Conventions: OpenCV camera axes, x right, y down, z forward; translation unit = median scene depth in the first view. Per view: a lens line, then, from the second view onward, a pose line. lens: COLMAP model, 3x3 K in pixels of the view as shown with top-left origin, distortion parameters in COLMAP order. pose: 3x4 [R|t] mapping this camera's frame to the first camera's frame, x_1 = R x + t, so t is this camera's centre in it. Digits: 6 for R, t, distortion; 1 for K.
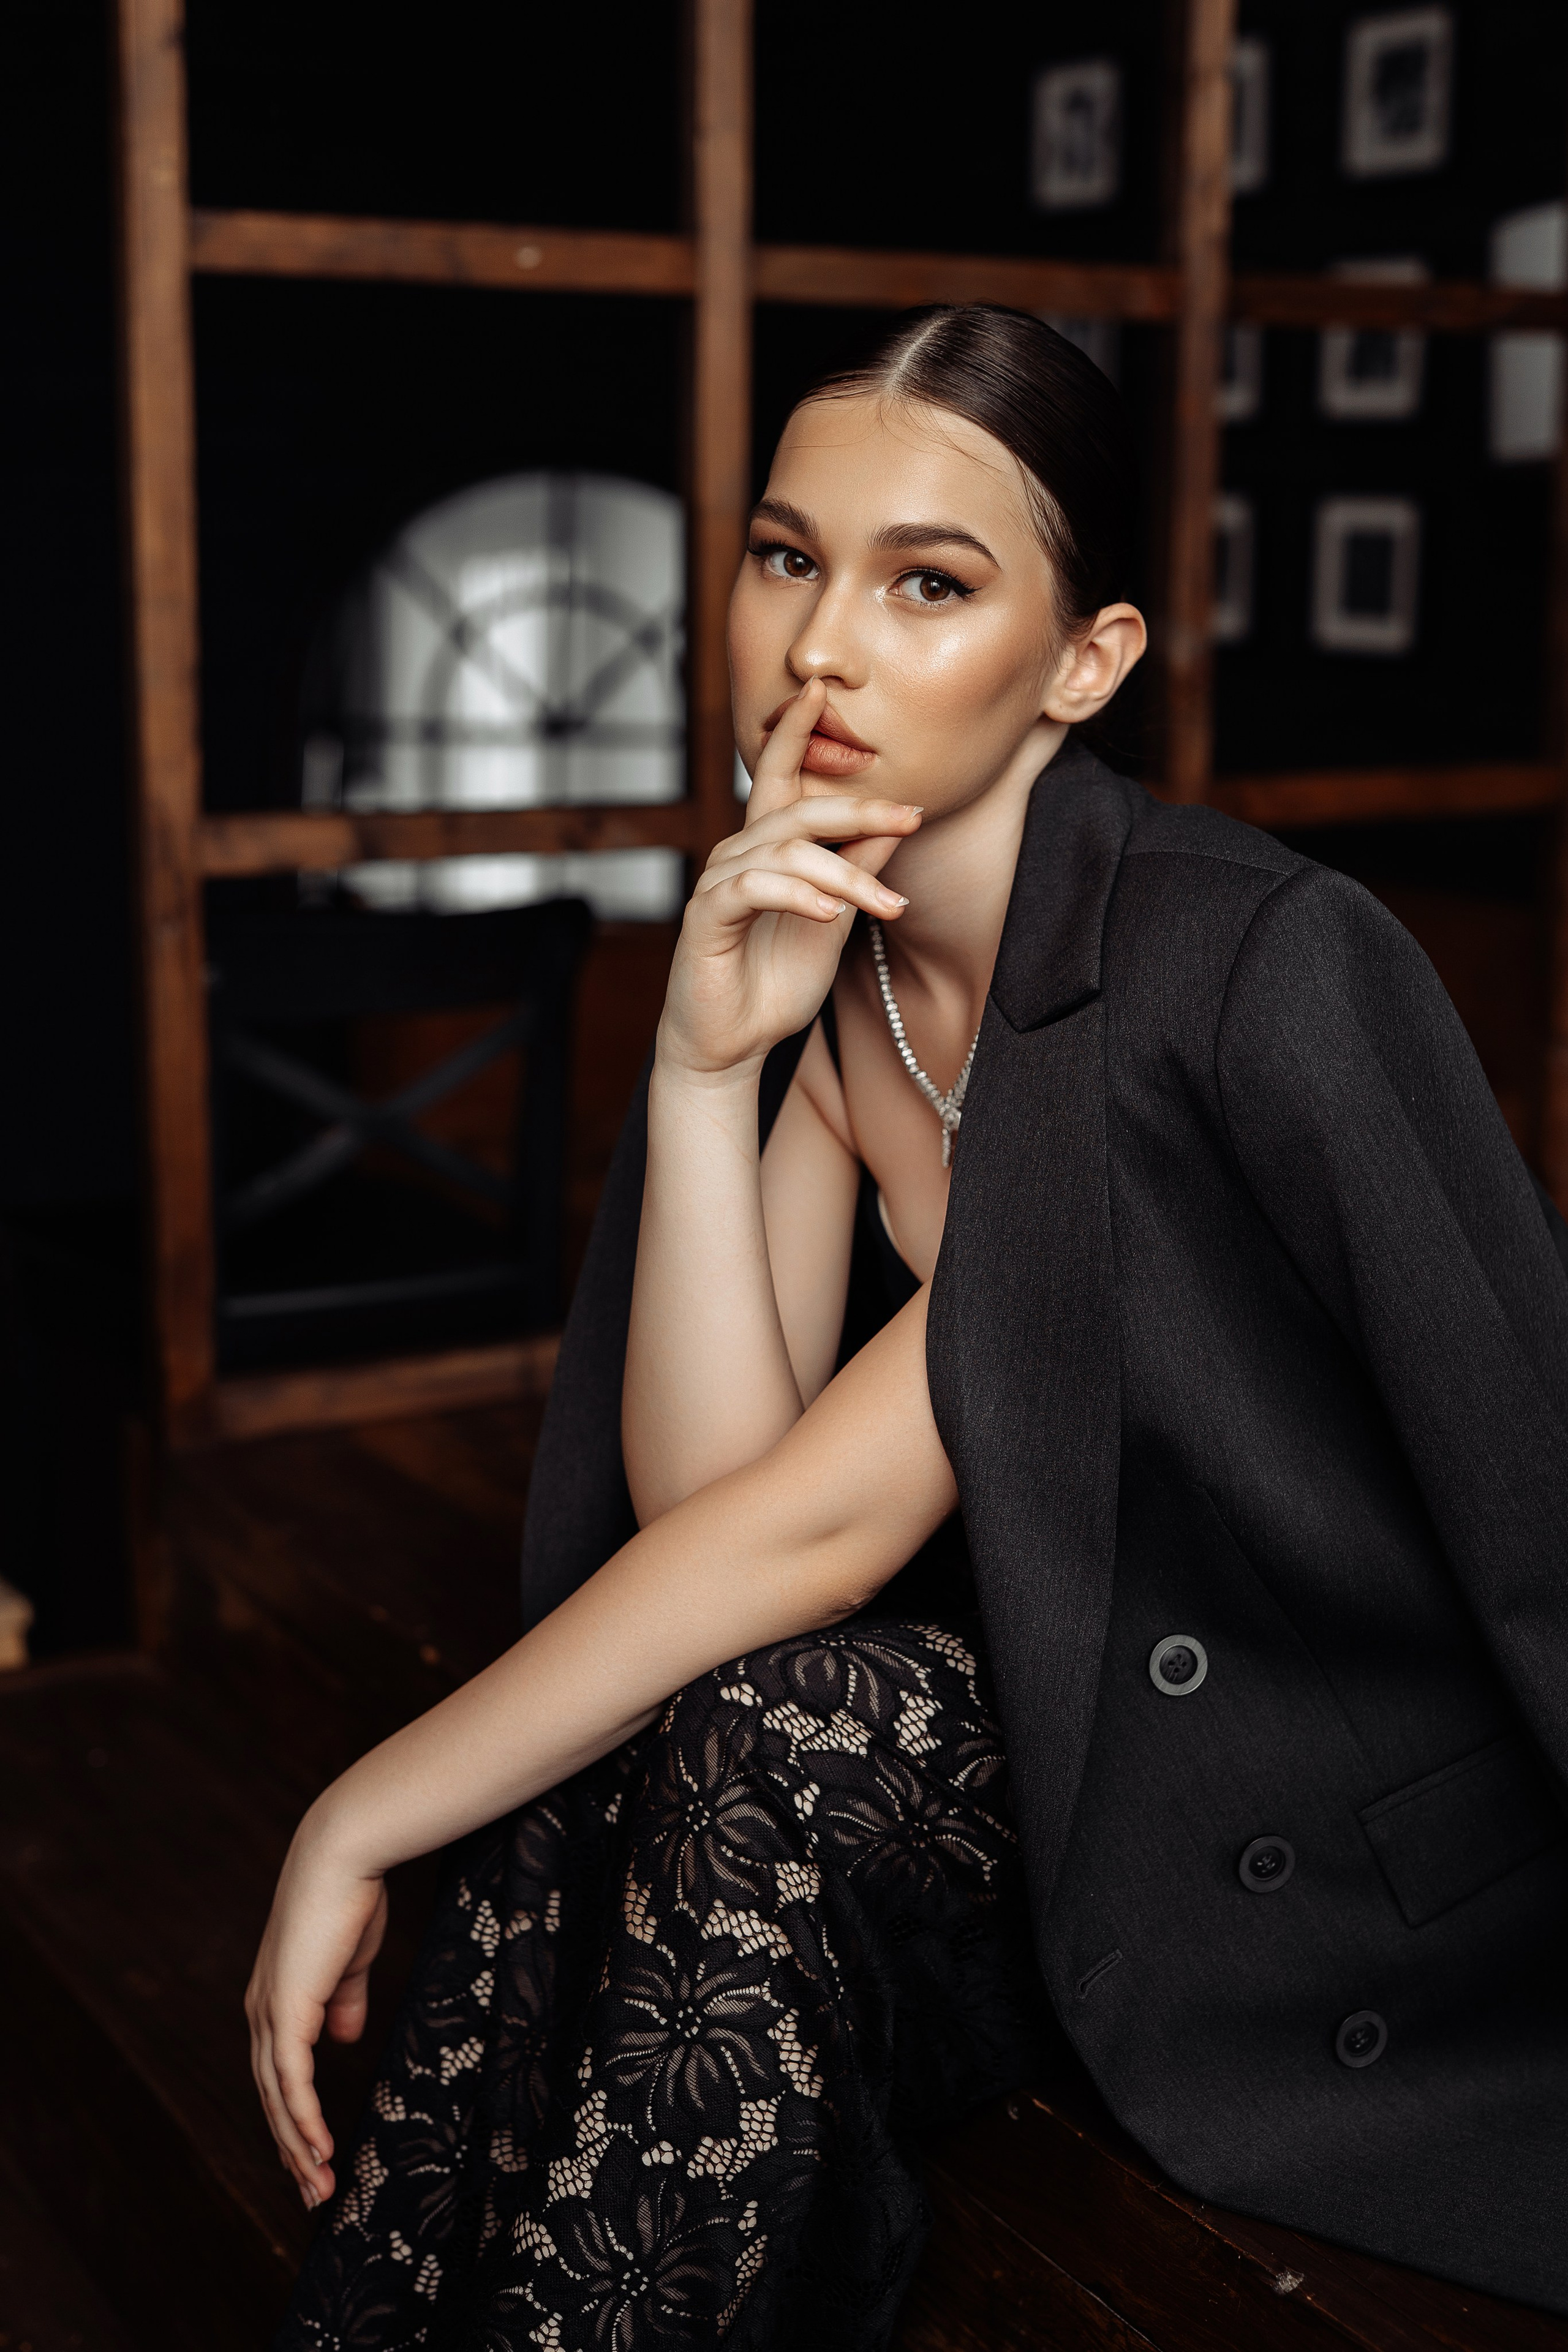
lens RADIAL K [[3361.5, 0, 767.8], [0, 3361.5, 1220.2], [0, 0, 1]] dist [-0.029149, 0.000000]
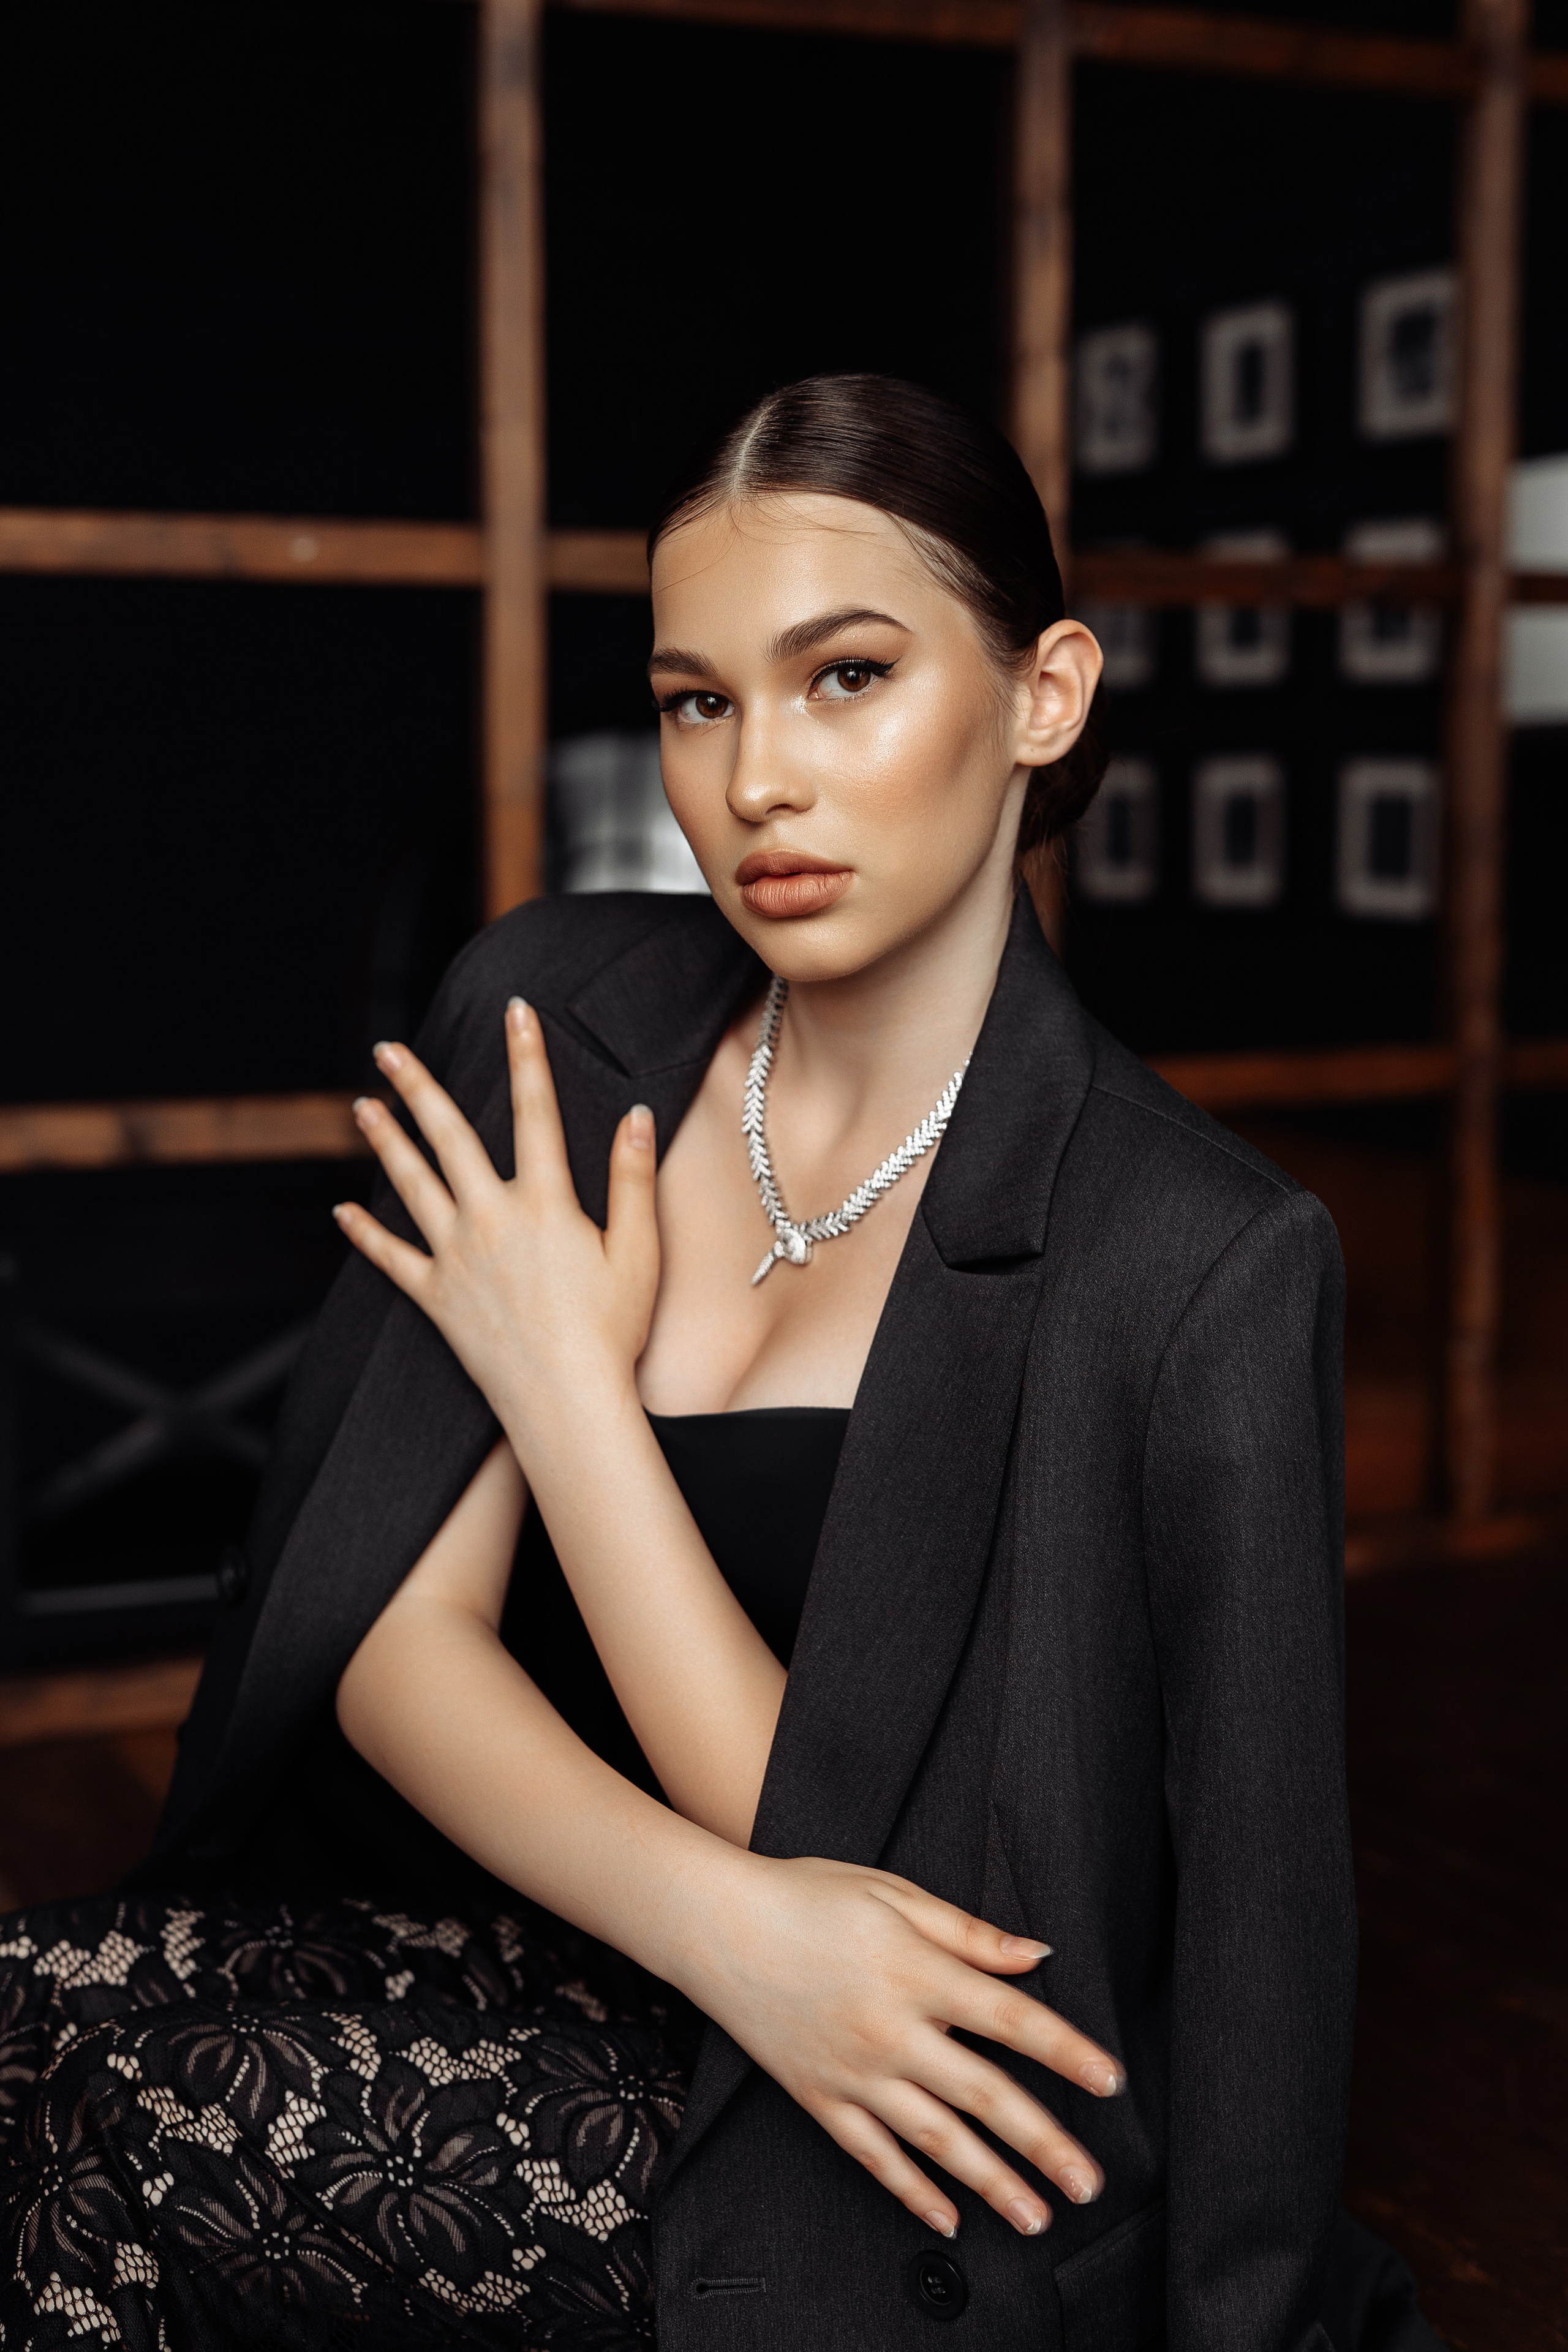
lens RADIAL K [[3361.5, 0, 747.5], [0, 3361.5, 1176.7], [0, 0, 1]] dist [-0.029149, 0.000000]
pose [[0.996186, 0.004574, -0.087129, 0.142819], [-0.011773, 0.996538, -0.082295, -0.021376], [0.086451, 0.083007, 0.992792, 0.039782]]
